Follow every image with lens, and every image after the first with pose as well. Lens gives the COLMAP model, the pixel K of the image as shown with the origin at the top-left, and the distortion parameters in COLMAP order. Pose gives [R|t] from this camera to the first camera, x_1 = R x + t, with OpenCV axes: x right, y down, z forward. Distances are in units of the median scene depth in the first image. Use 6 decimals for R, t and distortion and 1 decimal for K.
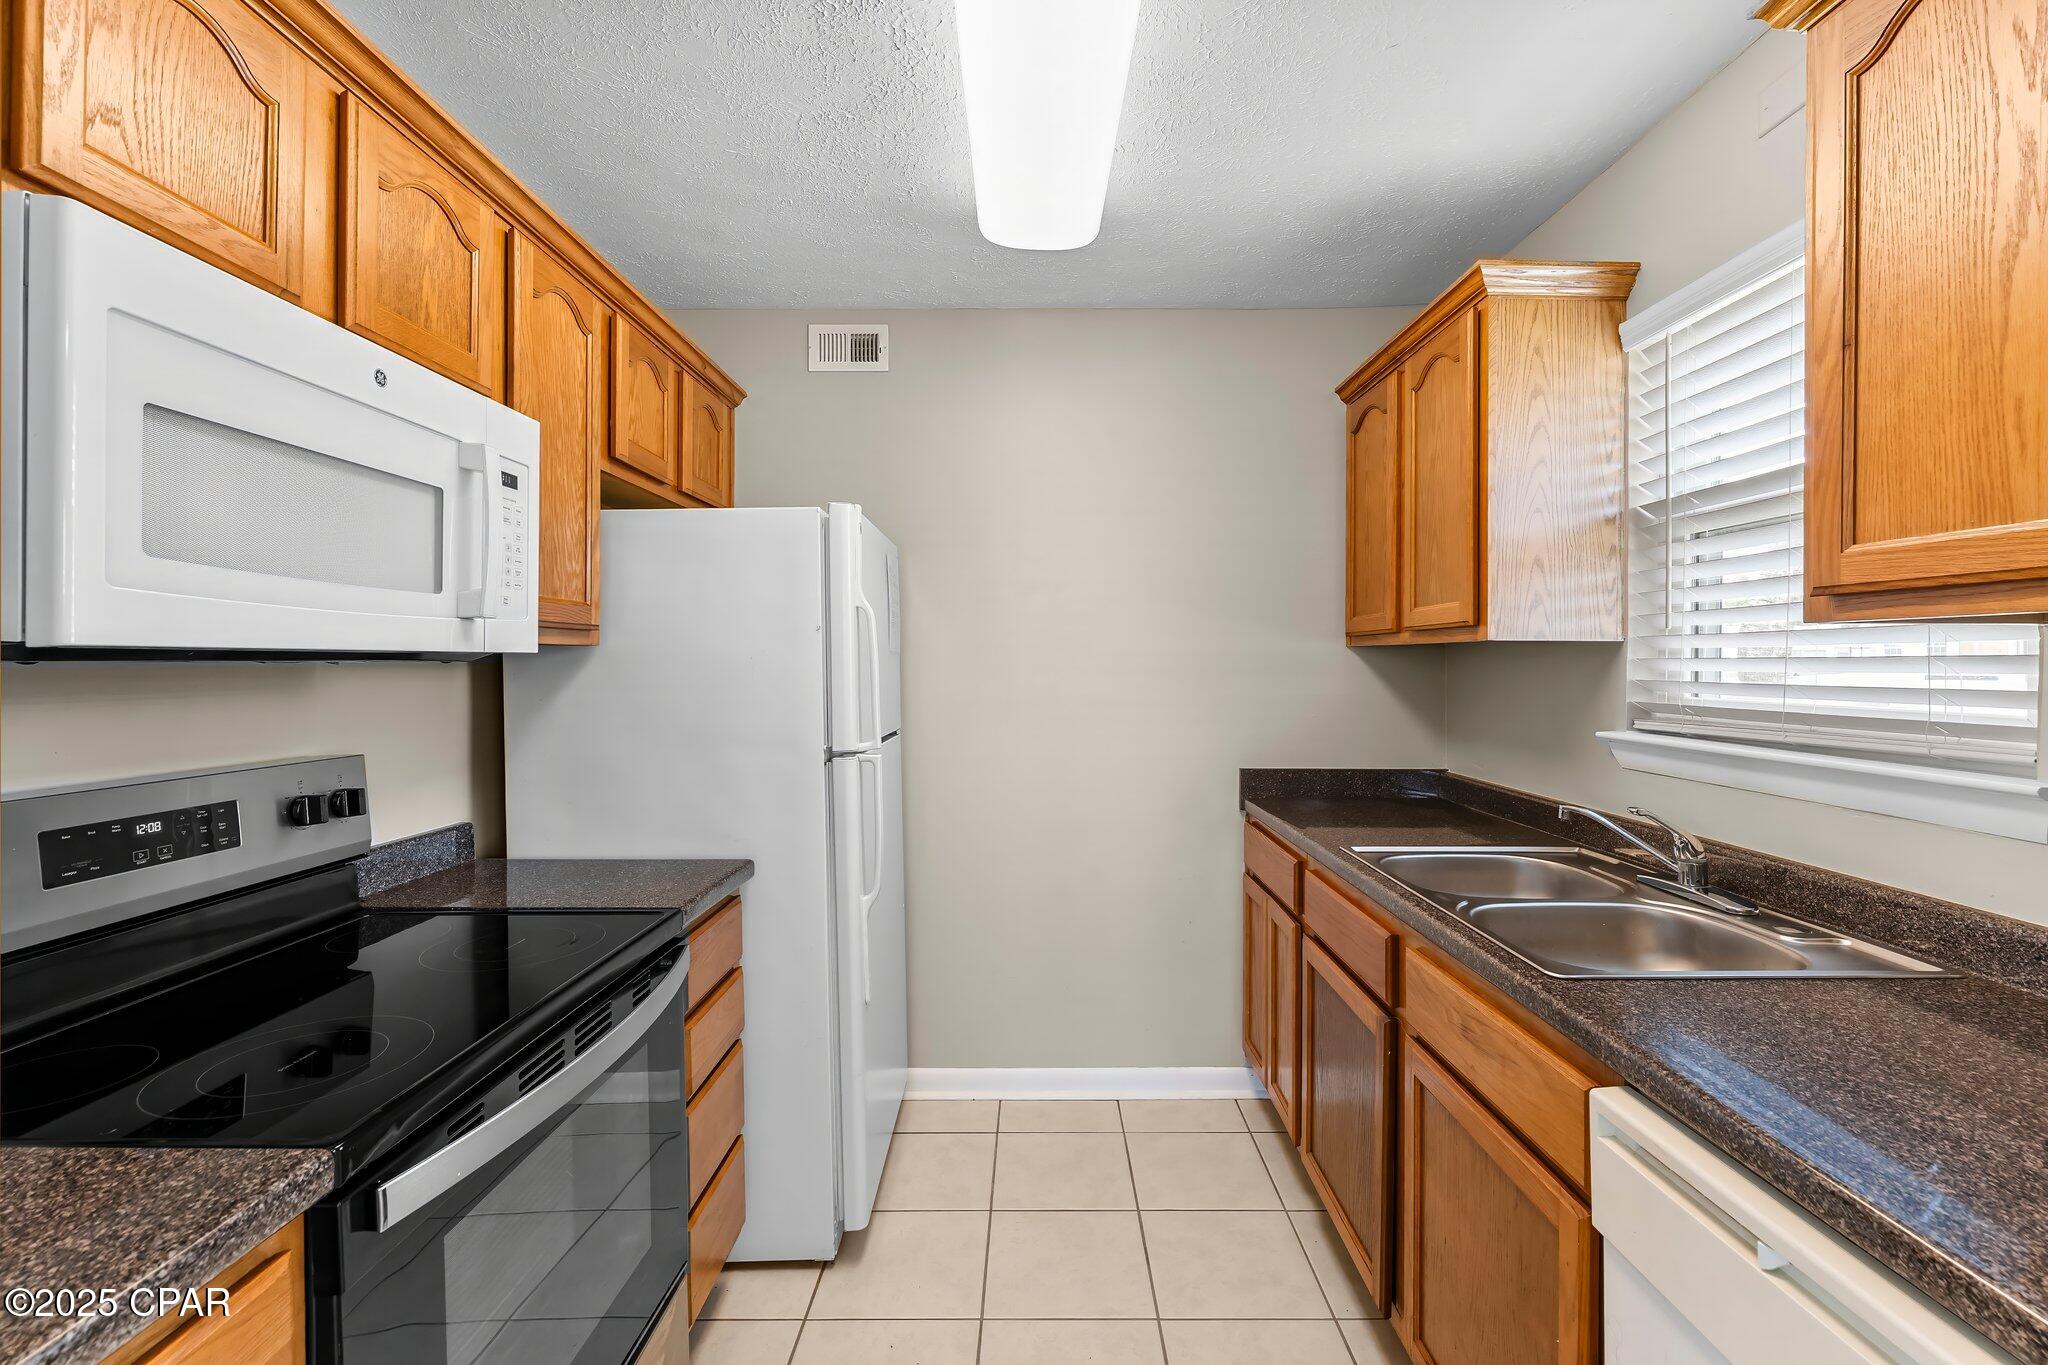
lens RADIAL K [[897.7, 0, 1029.7], [0, 897.7, 670.5], [0, 0, 1]] dist [-0.000301, 0.000456]
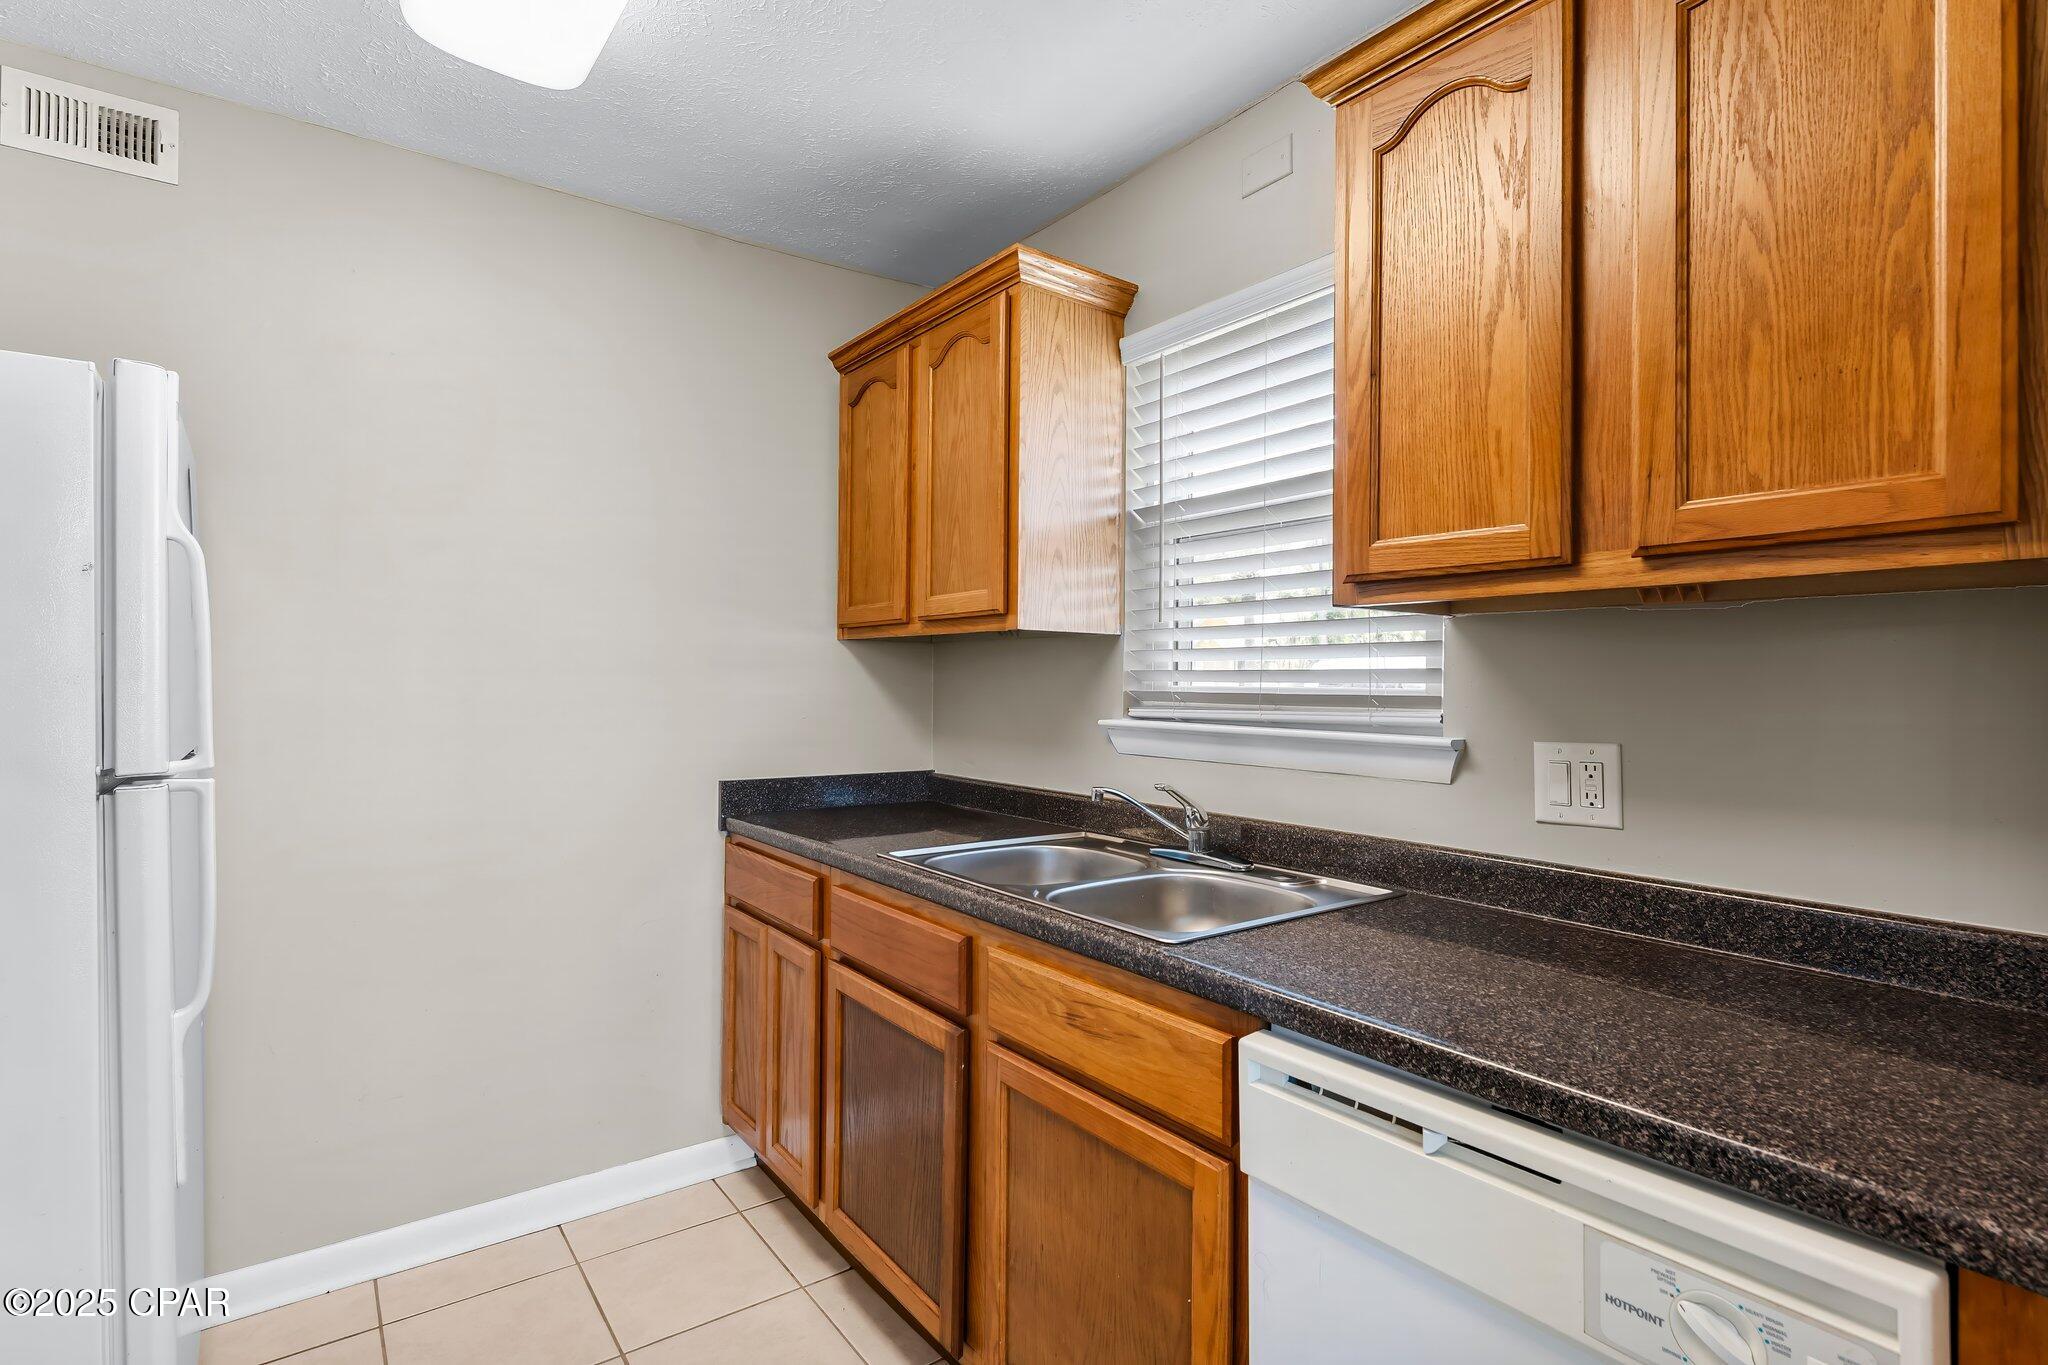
lens RADIAL K [[999.2, 0, 1033.4], [0, 999.2, 672.4], [0, 0, 1]] dist [0.000539, -0.000006]
pose [[0.802126, 0.011302, 0.597048, -0.139138], [-0.002792, 0.999881, -0.015176, 0.032411], [-0.597148, 0.010507, 0.802062, 0.113293]]
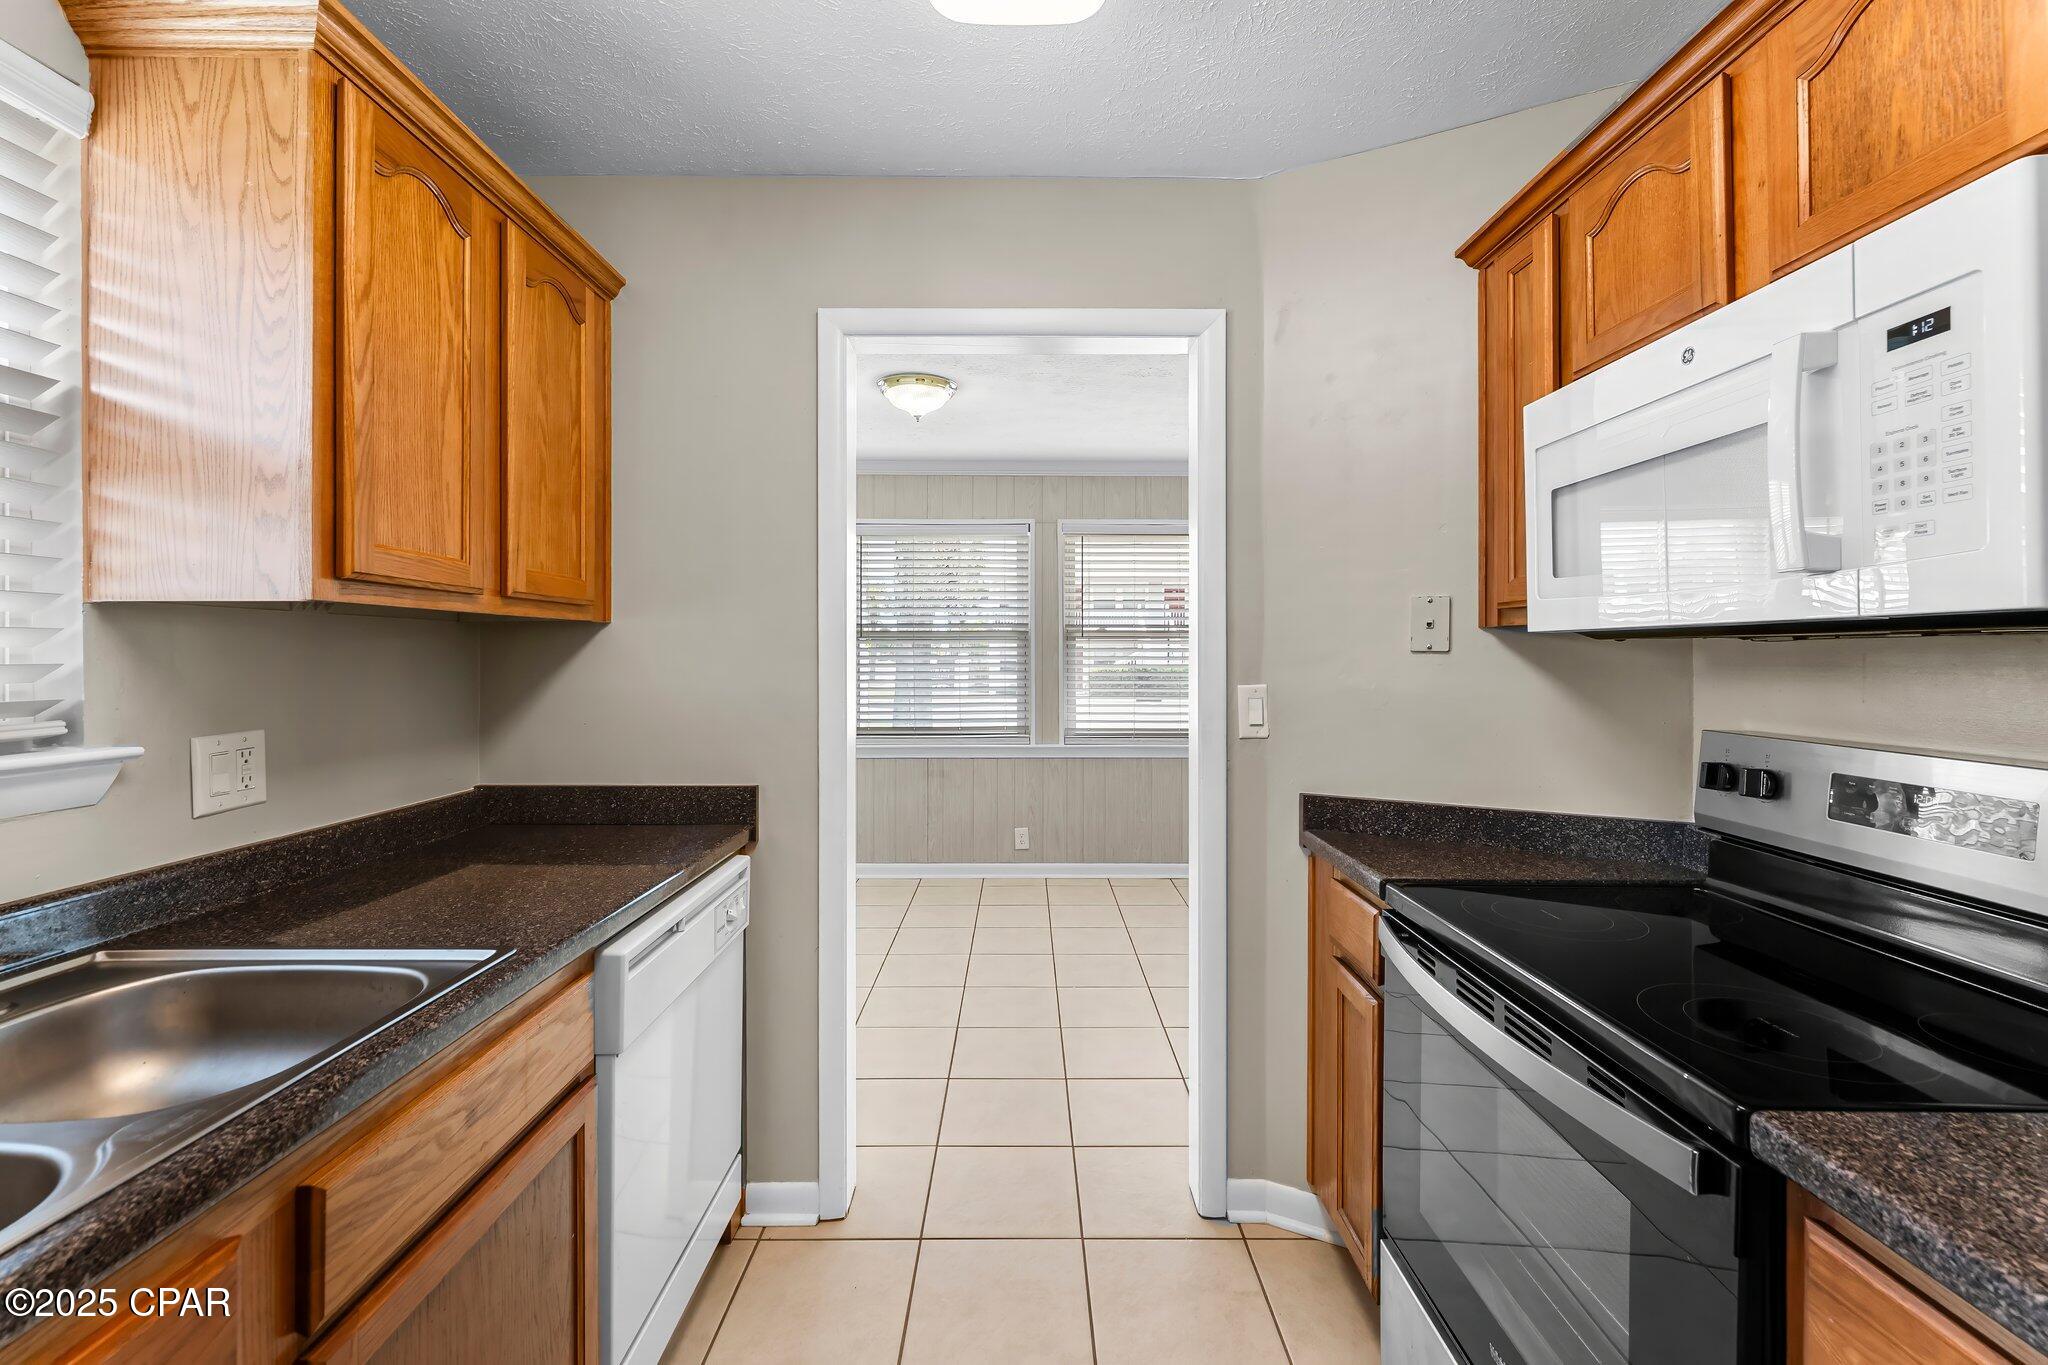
lens RADIAL K [[842.7, 0, 1021.3], [0, 842.7, 676.3], [0, 0, 1]] dist [0.001929, -0.000749]
pose [[-0.999995, 0.000575, -0.003209, 0.020040], [0.000469, 0.999459, 0.032881, 0.002151], [0.003226, 0.032880, -0.999454, 1.266071]]
